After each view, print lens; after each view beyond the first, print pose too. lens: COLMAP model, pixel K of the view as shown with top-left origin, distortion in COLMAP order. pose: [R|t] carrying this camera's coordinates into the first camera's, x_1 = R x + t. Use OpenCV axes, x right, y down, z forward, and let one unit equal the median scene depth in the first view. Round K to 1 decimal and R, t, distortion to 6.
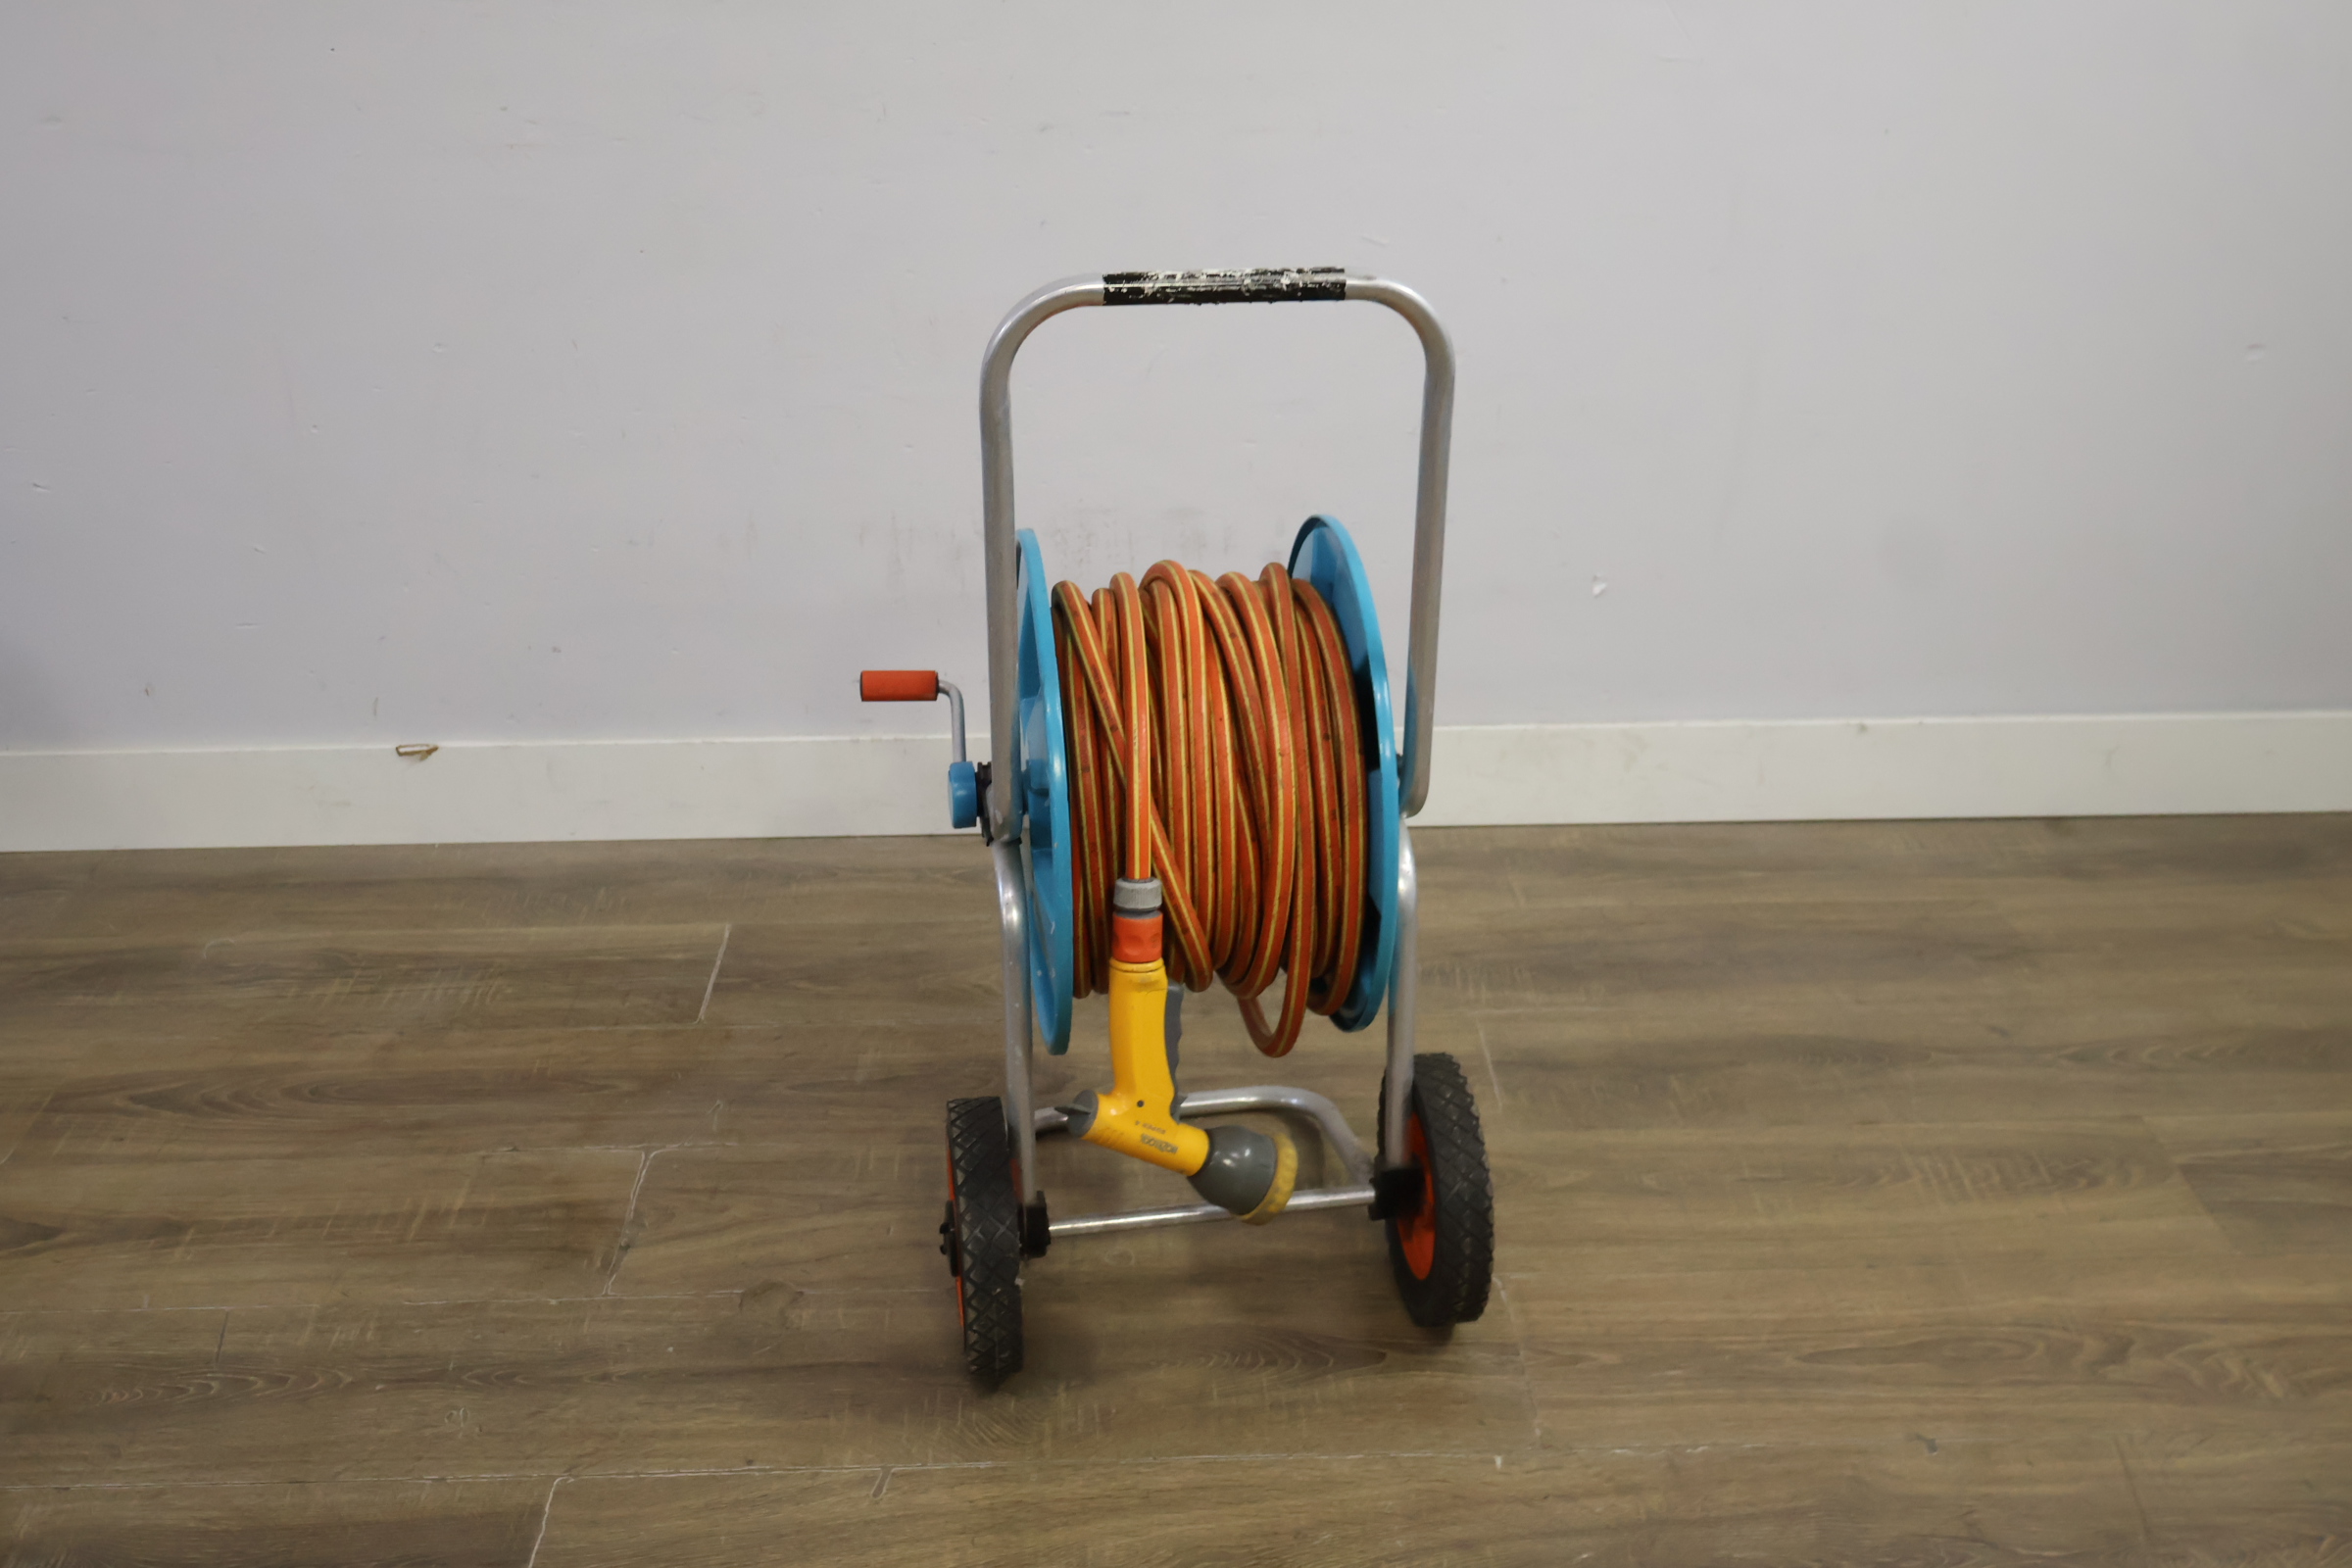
lens RADIAL K [[2279.8, 0, 1176.7], [0, 2279.8, 780.9], [0, 0, 1]] dist [0.001089, 0.000000]
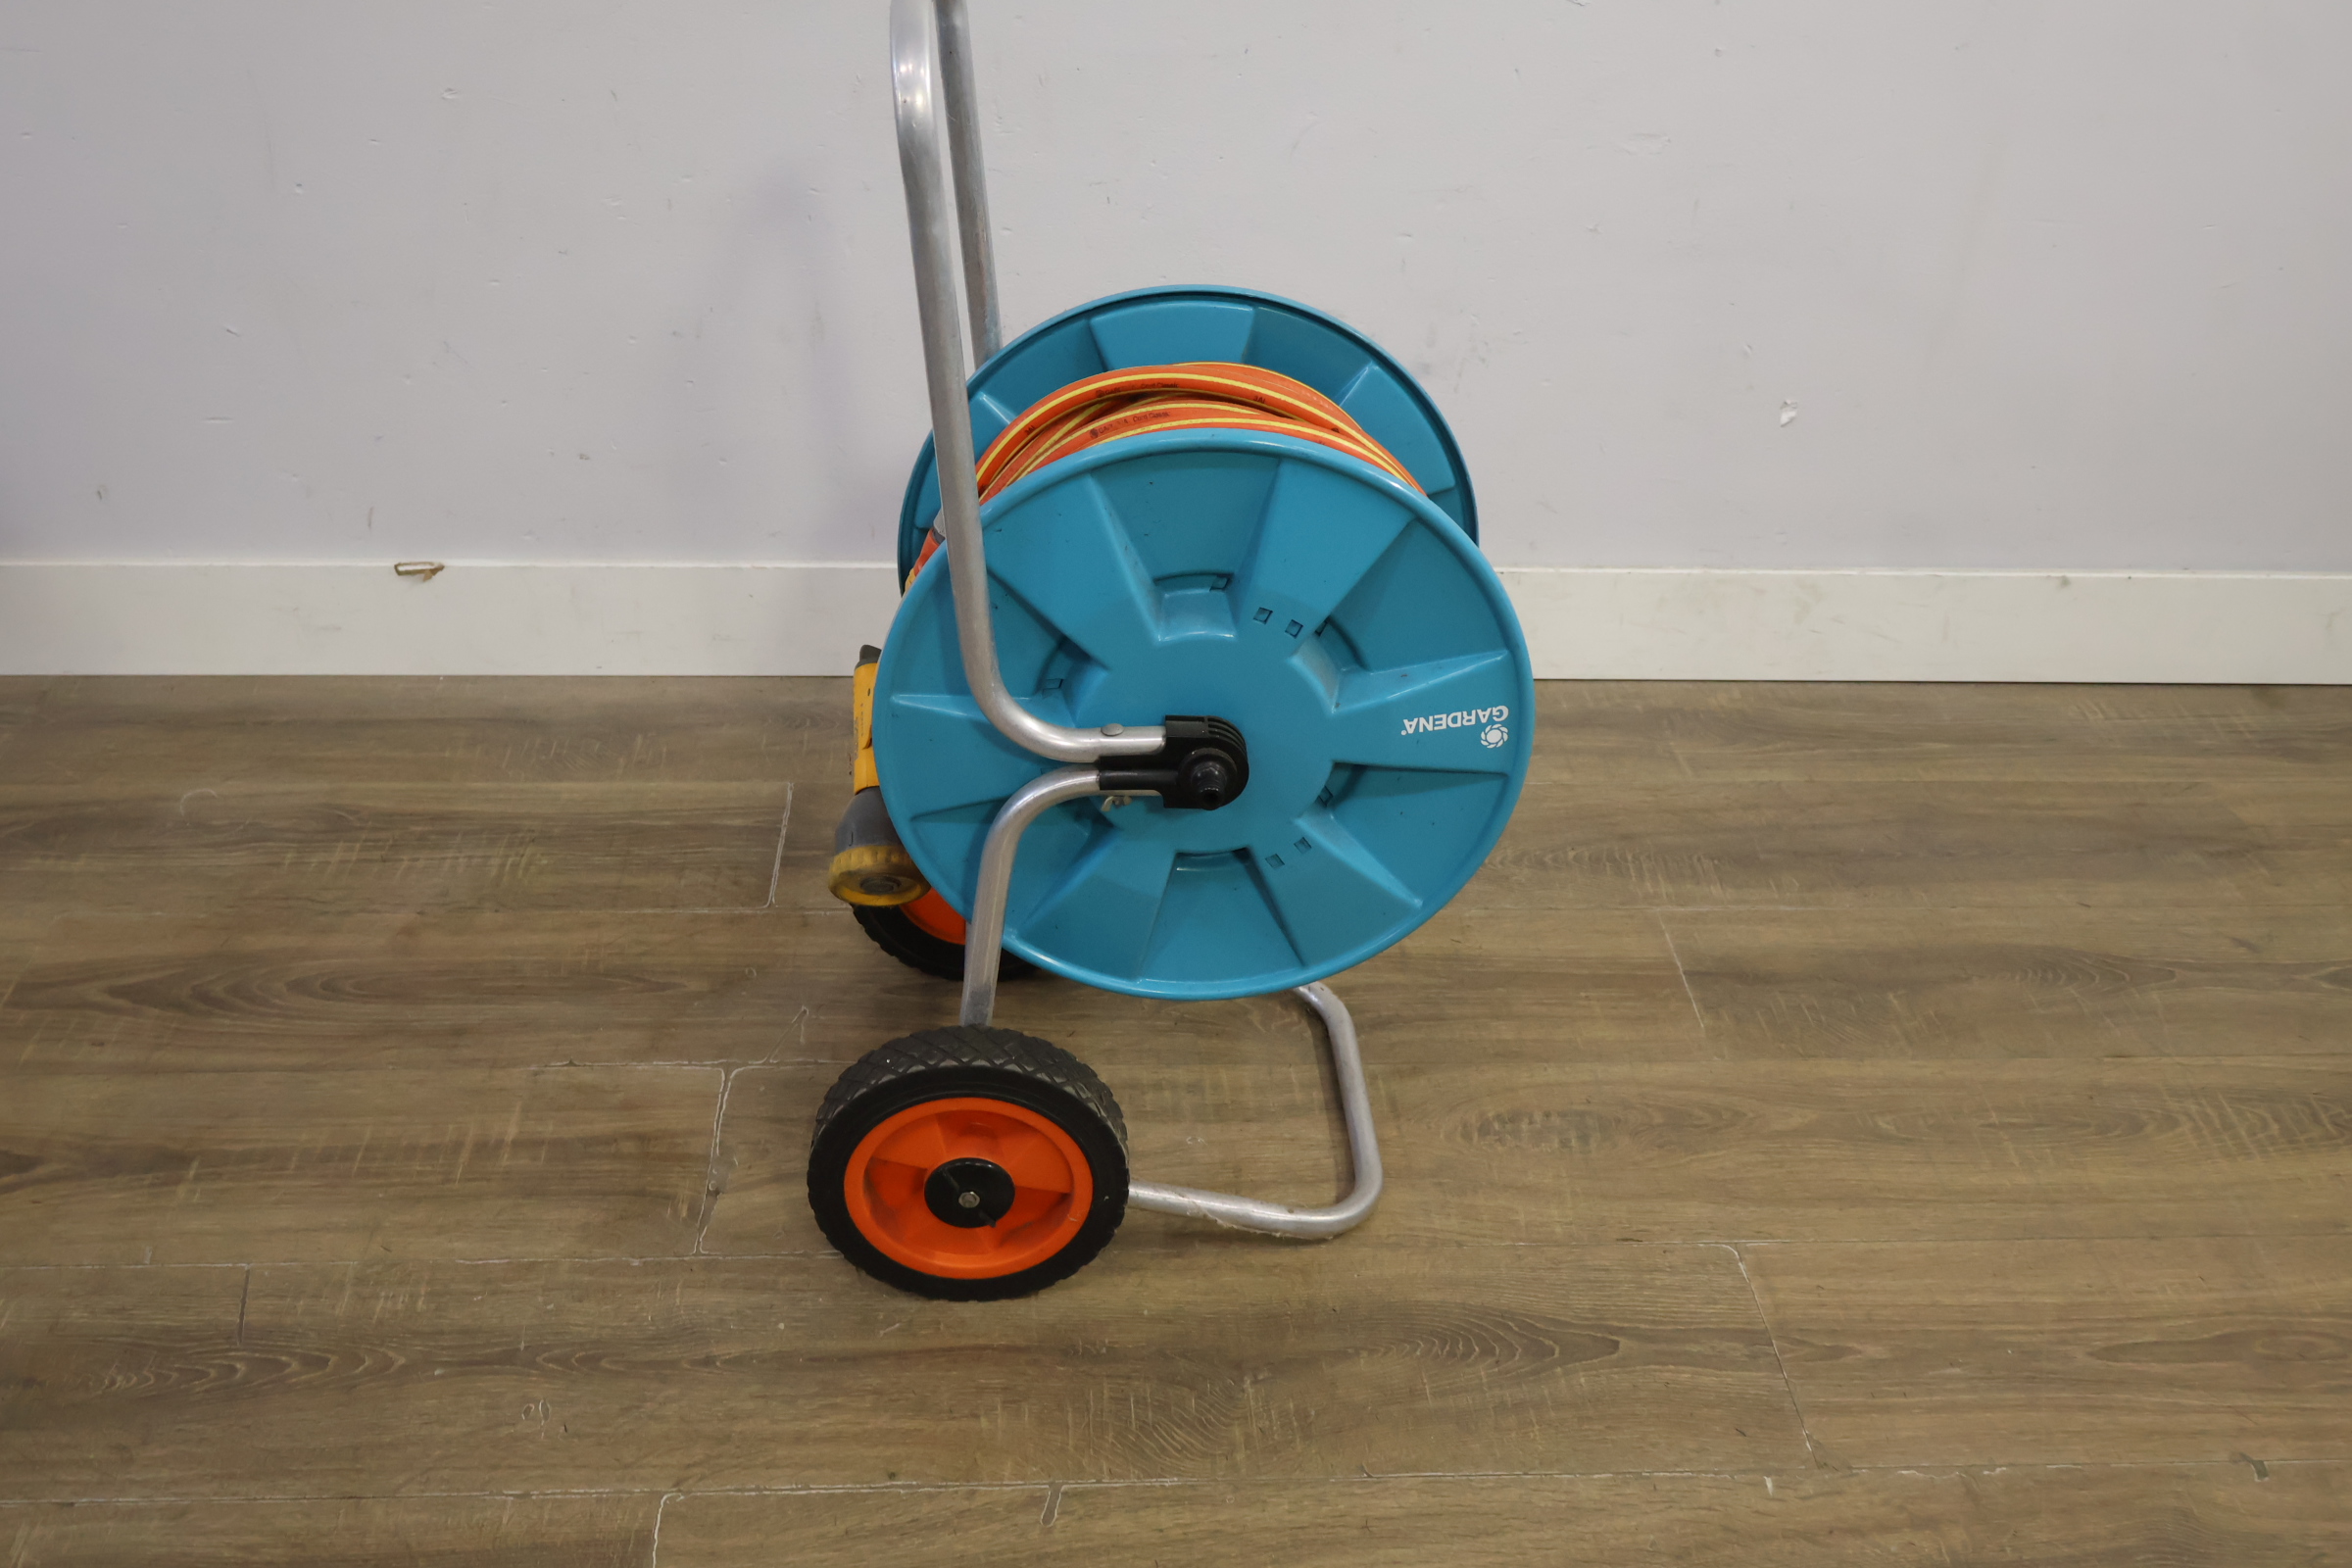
lens RADIAL K [[2279.8, 0, 1172.2], [0, 2279.8, 786.4], [0, 0, 1]] dist [0.001089, 0.000000]
pose [[0.998952, 0.020675, 0.040823, -0.106670], [-0.025123, 0.993432, 0.111630, -0.045310], [-0.038246, -0.112538, 0.992911, 0.160352]]
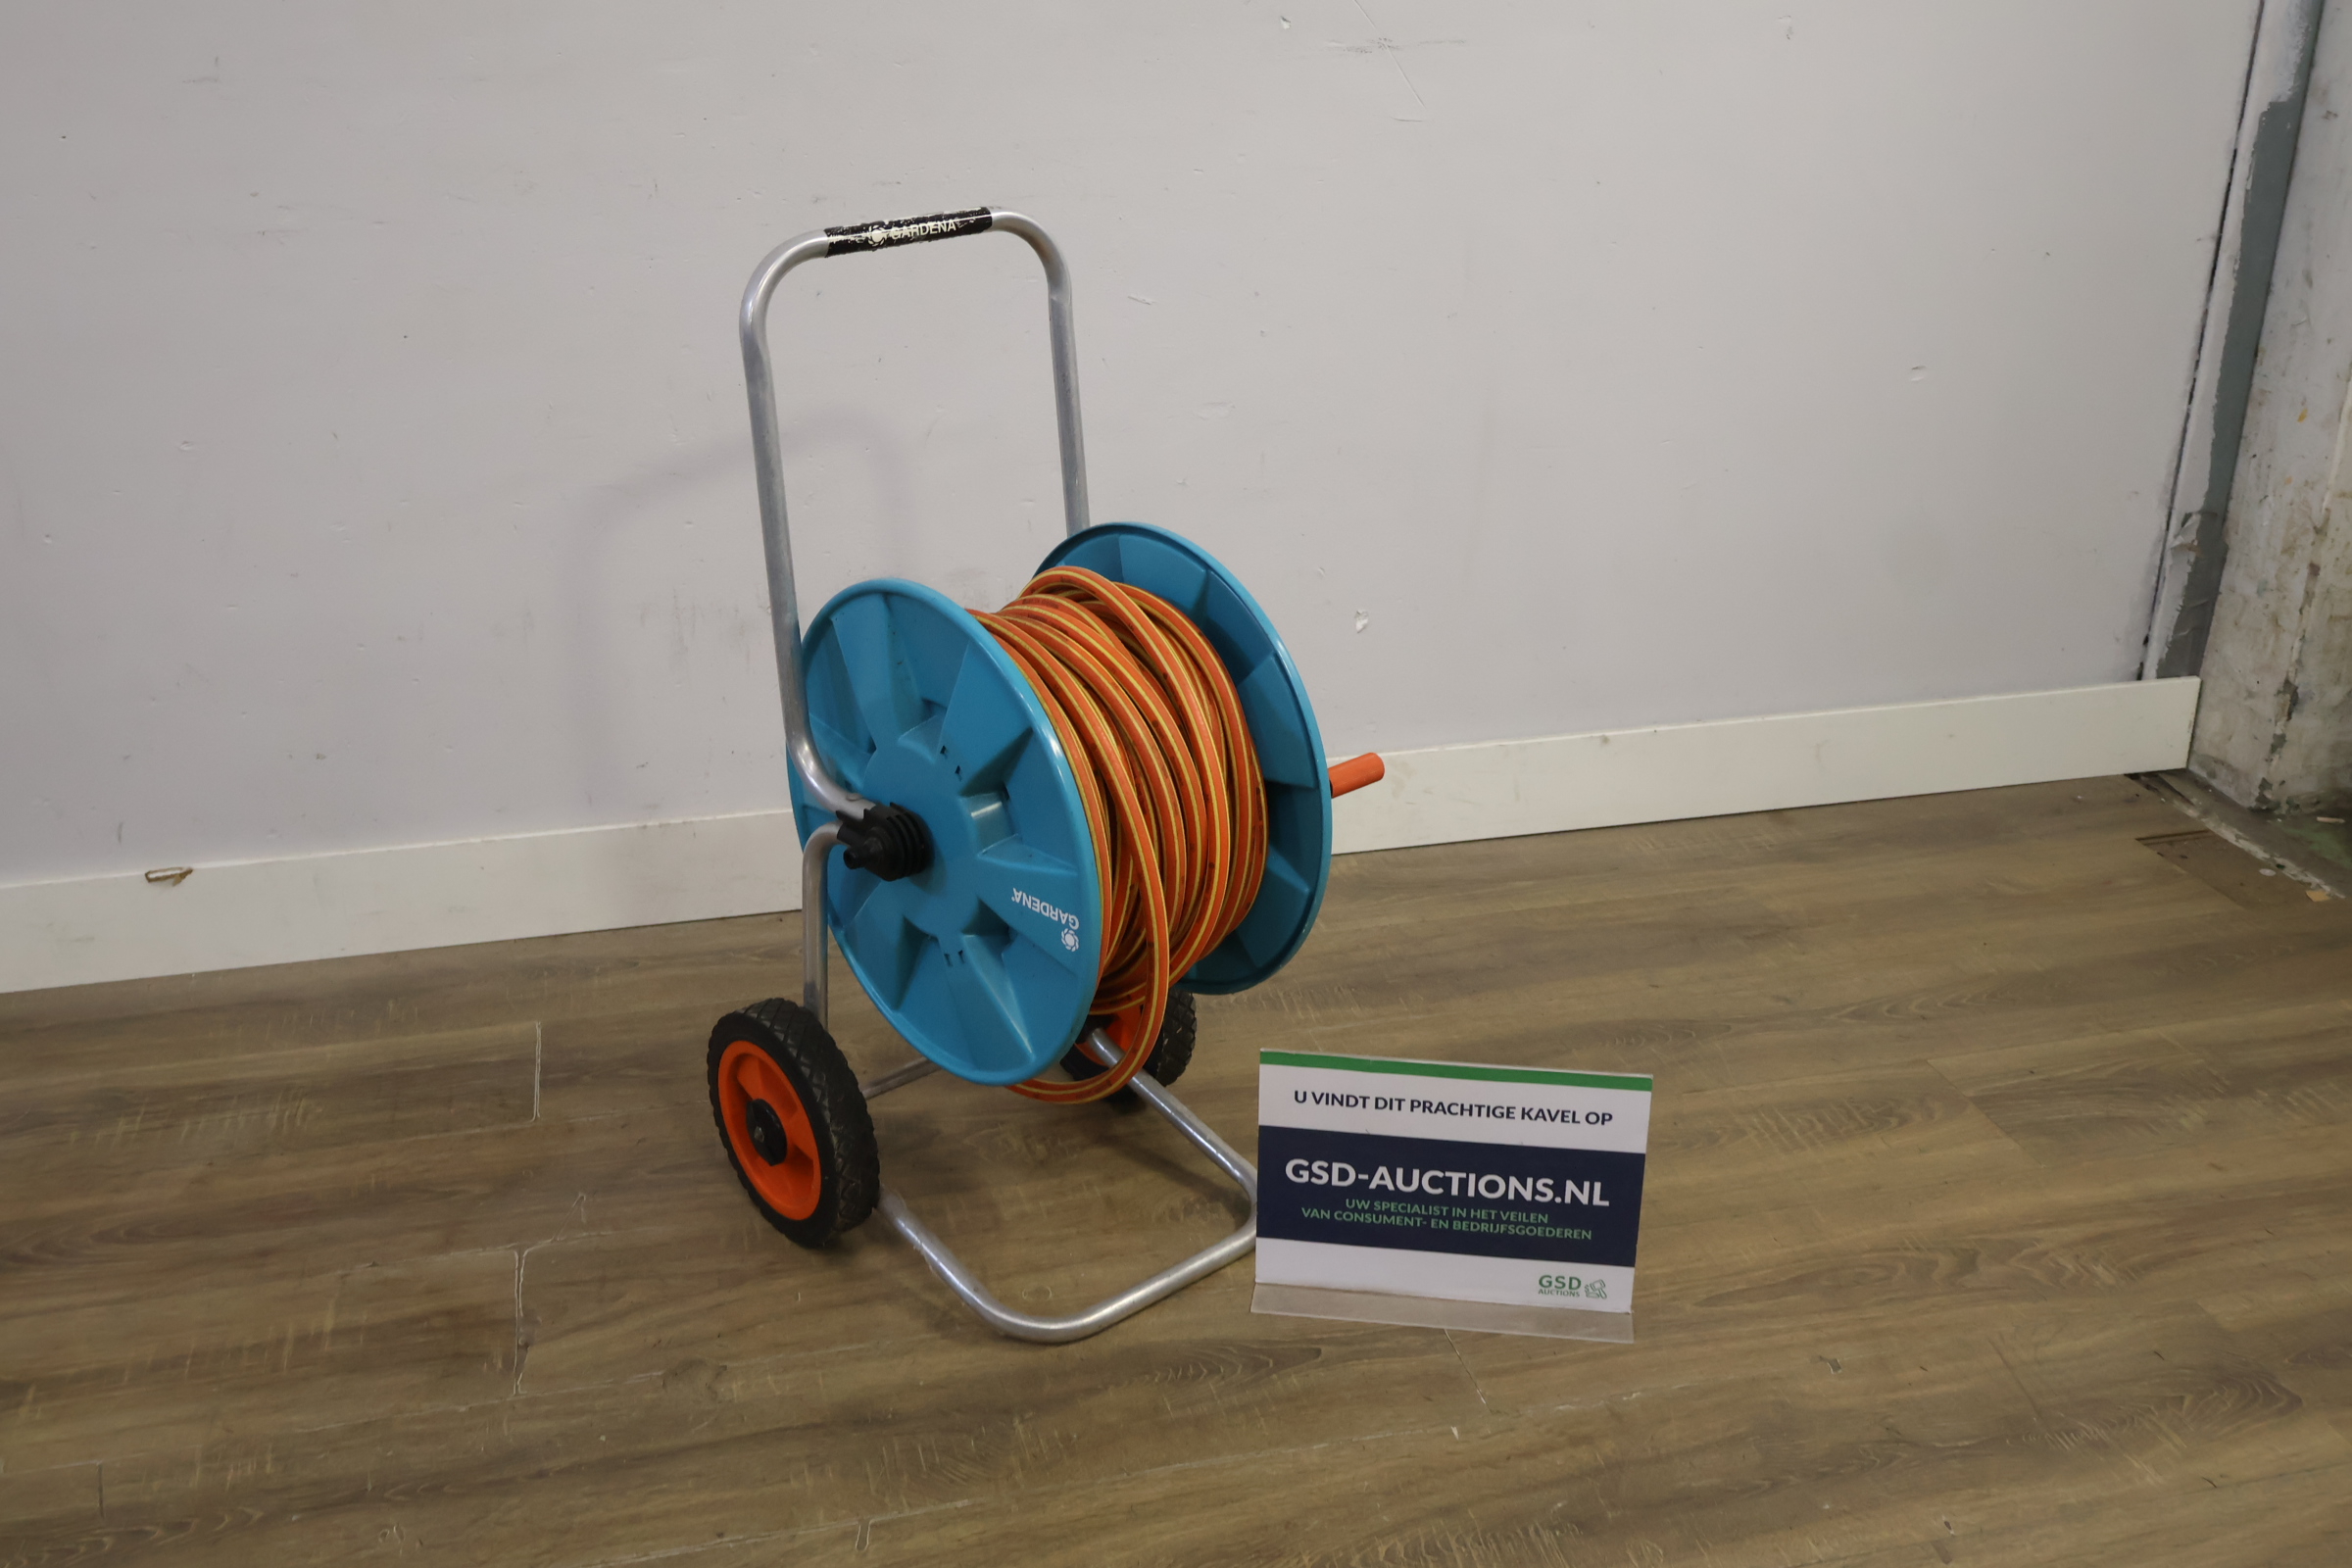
lens RADIAL K [[2279.8, 0, 1172.3], [0, 2279.8, 783.4], [0, 0, 1]] dist [0.001089, 0.000000]
pose [[0.977304, -0.076522, 0.197537, -0.144062], [0.086456, 0.995364, -0.042148, 0.032135], [-0.193396, 0.058269, 0.979389, -0.007538]]
